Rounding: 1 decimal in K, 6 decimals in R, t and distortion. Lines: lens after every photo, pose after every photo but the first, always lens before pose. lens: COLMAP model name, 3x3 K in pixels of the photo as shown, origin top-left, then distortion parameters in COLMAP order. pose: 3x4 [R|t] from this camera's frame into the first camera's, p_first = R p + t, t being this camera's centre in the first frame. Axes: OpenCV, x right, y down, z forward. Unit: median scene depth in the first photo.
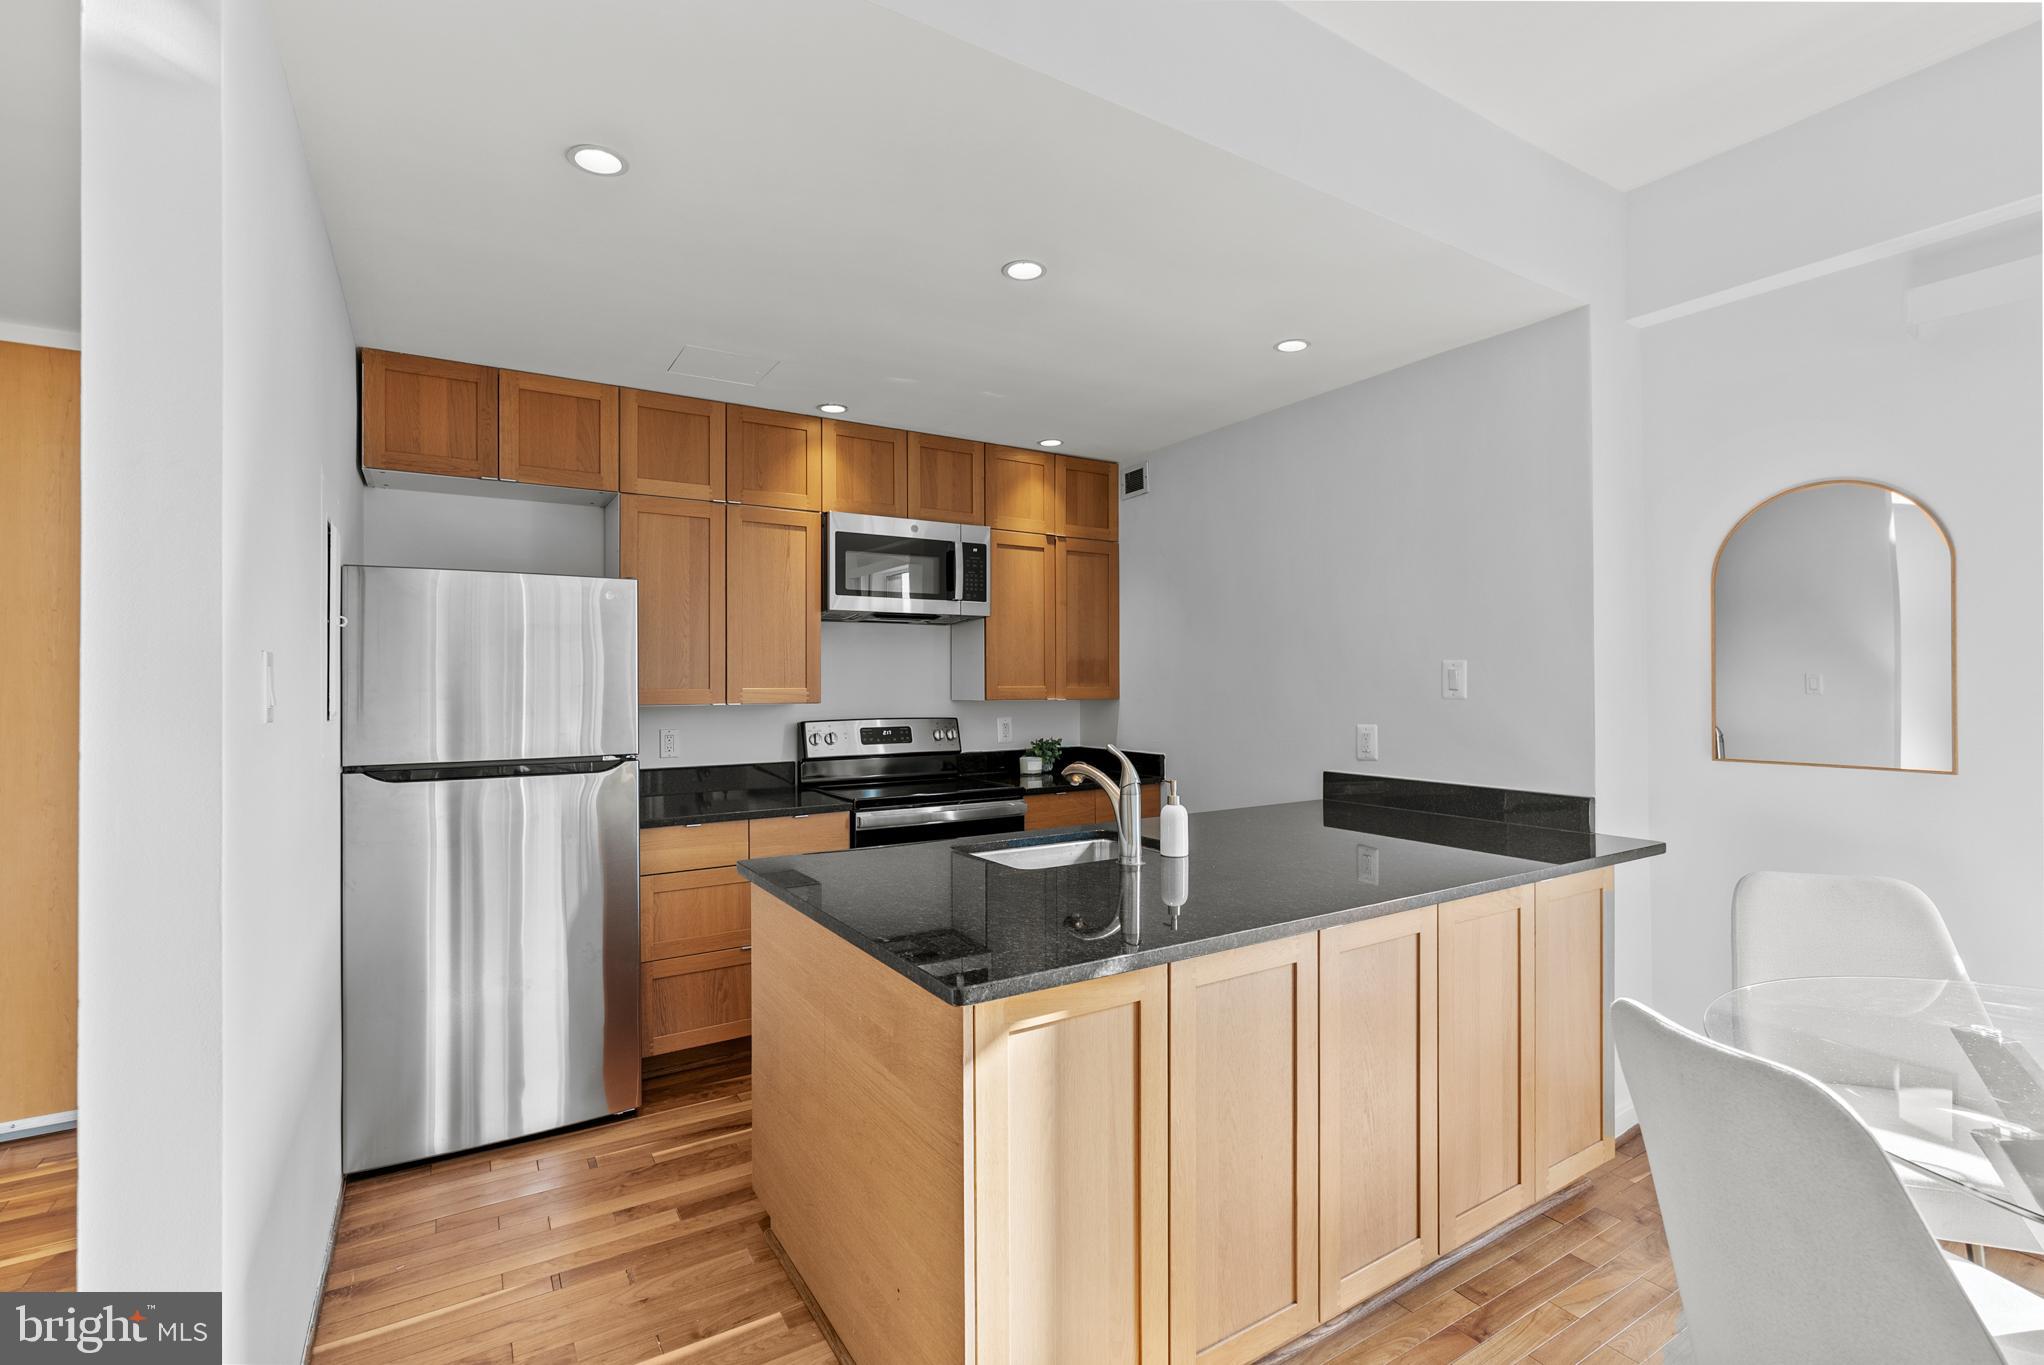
lens RADIAL K [[924.7, 0, 1020.1], [0, 924.7, 677.7], [0, 0, 1]] dist [-0.001566, -0.000096]
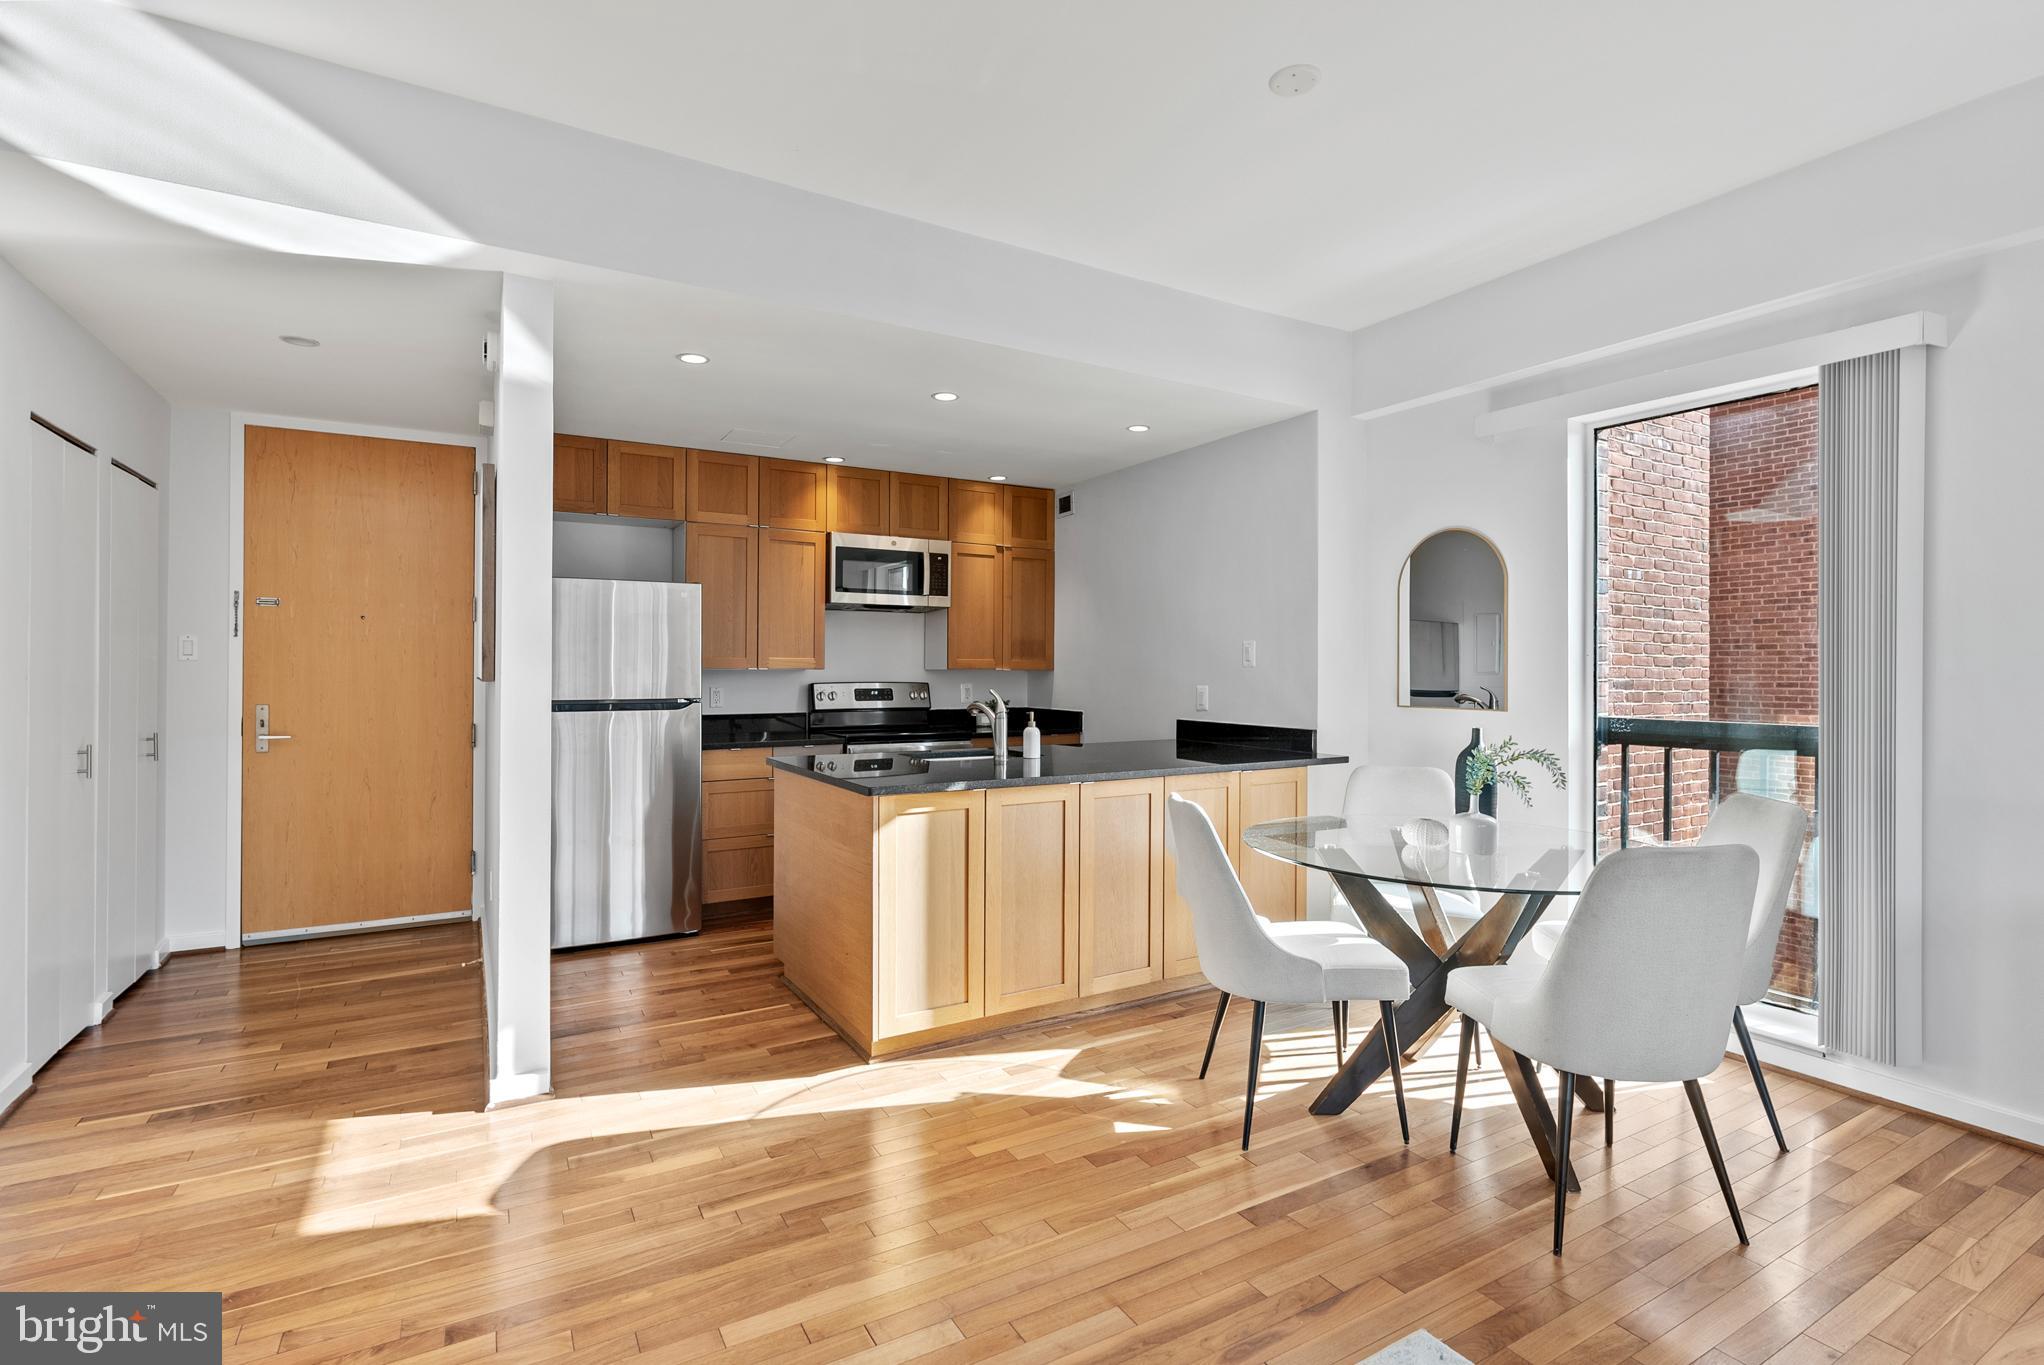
lens RADIAL K [[953.1, 0, 1024.2], [0, 953.1, 659.8], [0, 0, 1]] dist [-0.001037, -0.000095]
pose [[0.999619, 0.007818, -0.026485, 0.124740], [-0.007890, 0.999965, -0.002621, 0.015000], [0.026464, 0.002829, 0.999646, -0.433376]]
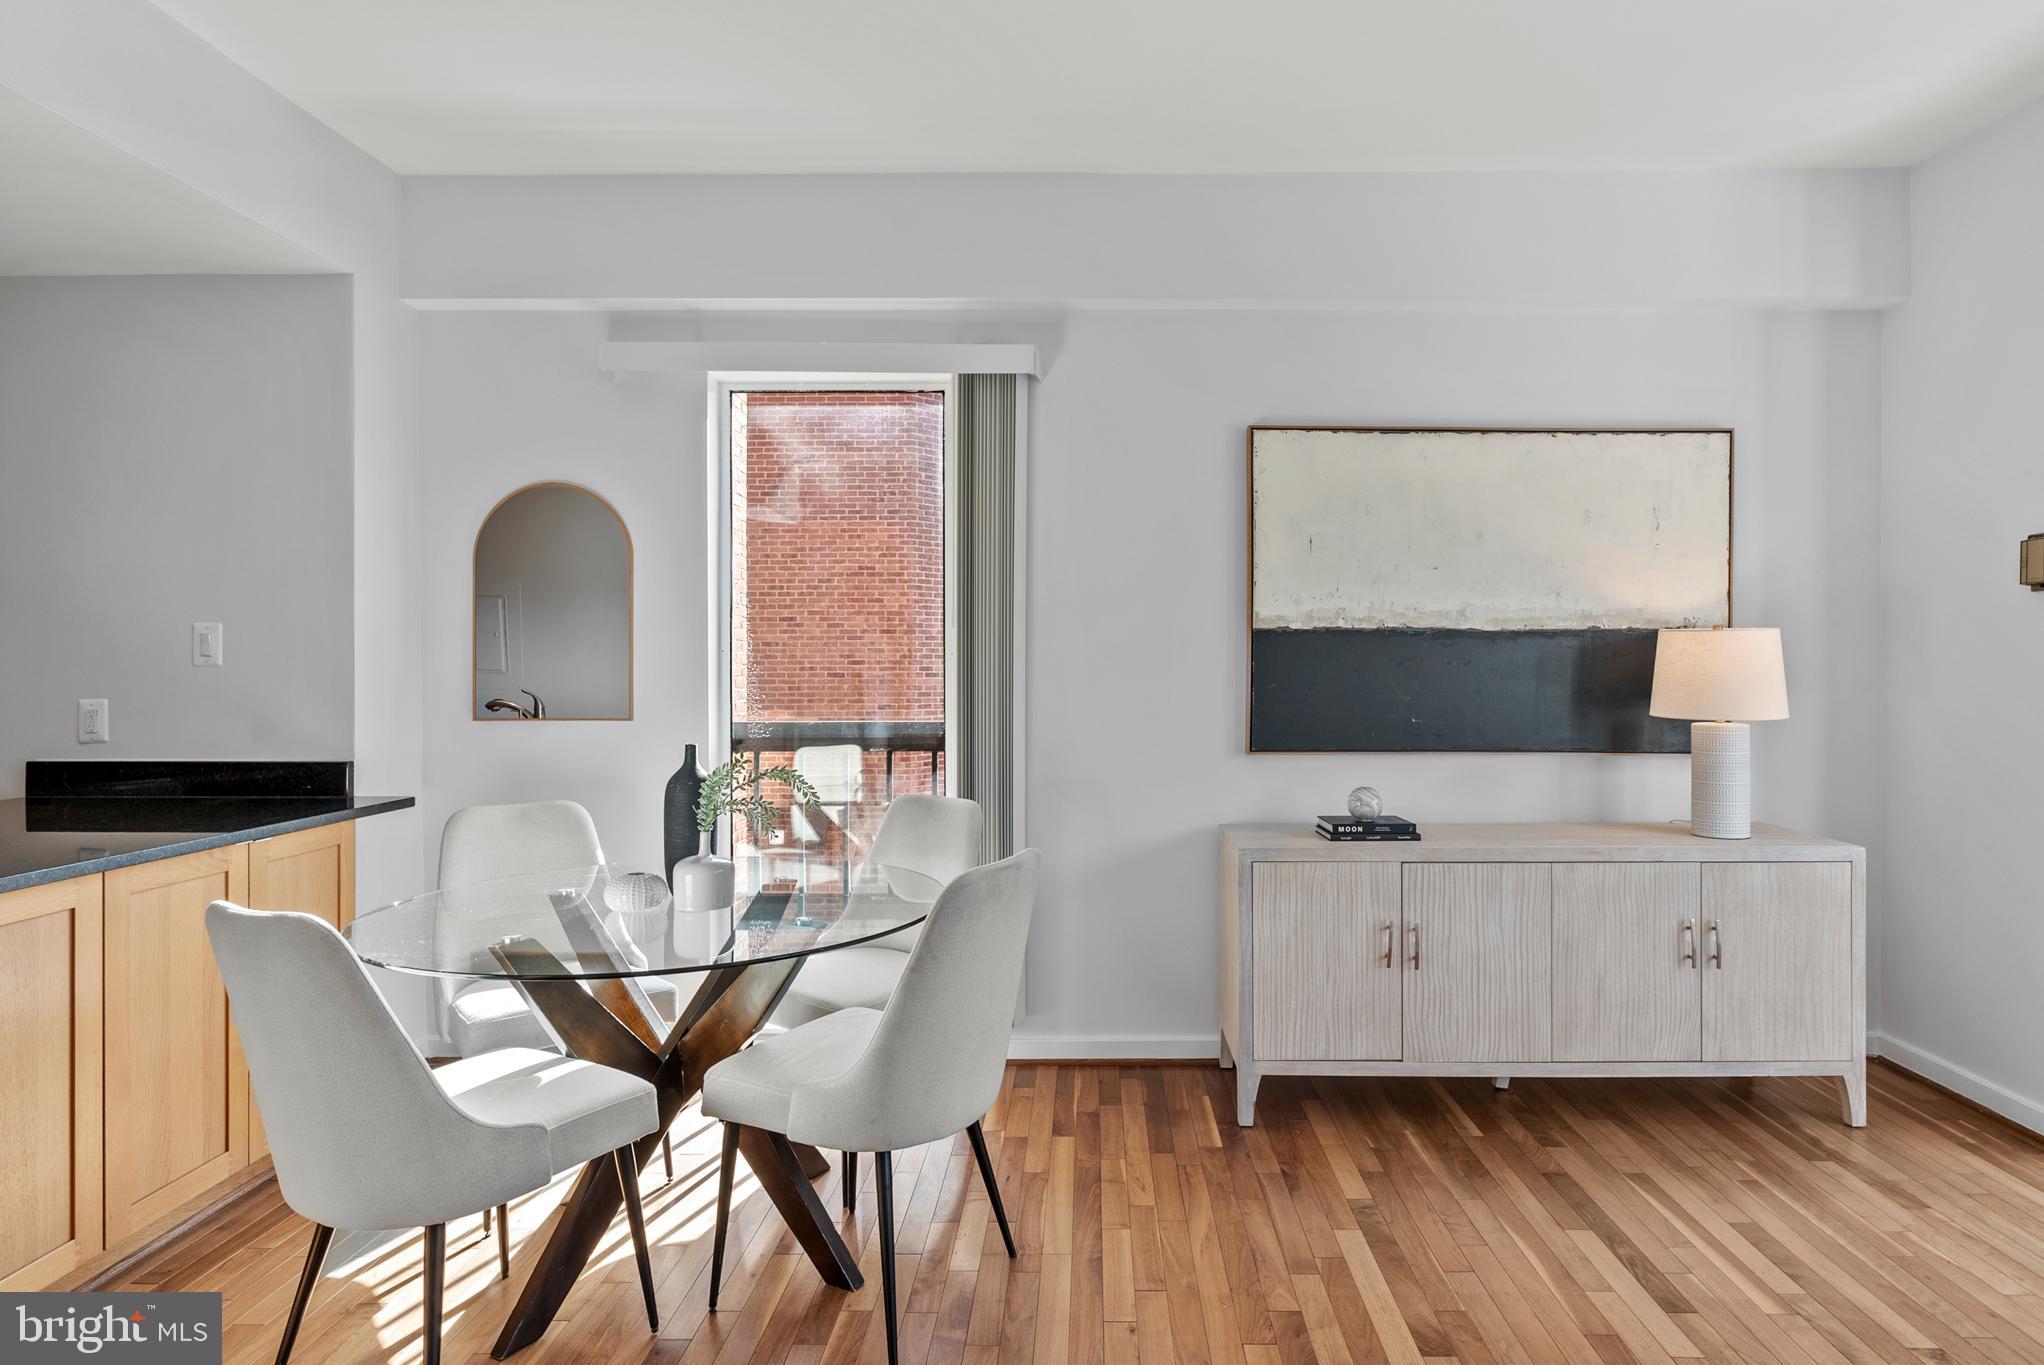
lens RADIAL K [[1095.0, 0, 1080.1], [0, 1095.0, 670.0], [0, 0, 1]] dist [-0.003871, 0.001151]
pose [[0.536820, 0.001846, 0.843695, 0.026632], [-0.005637, 0.999983, 0.001398, 0.016668], [-0.843678, -0.005506, 0.536822, -0.226676]]
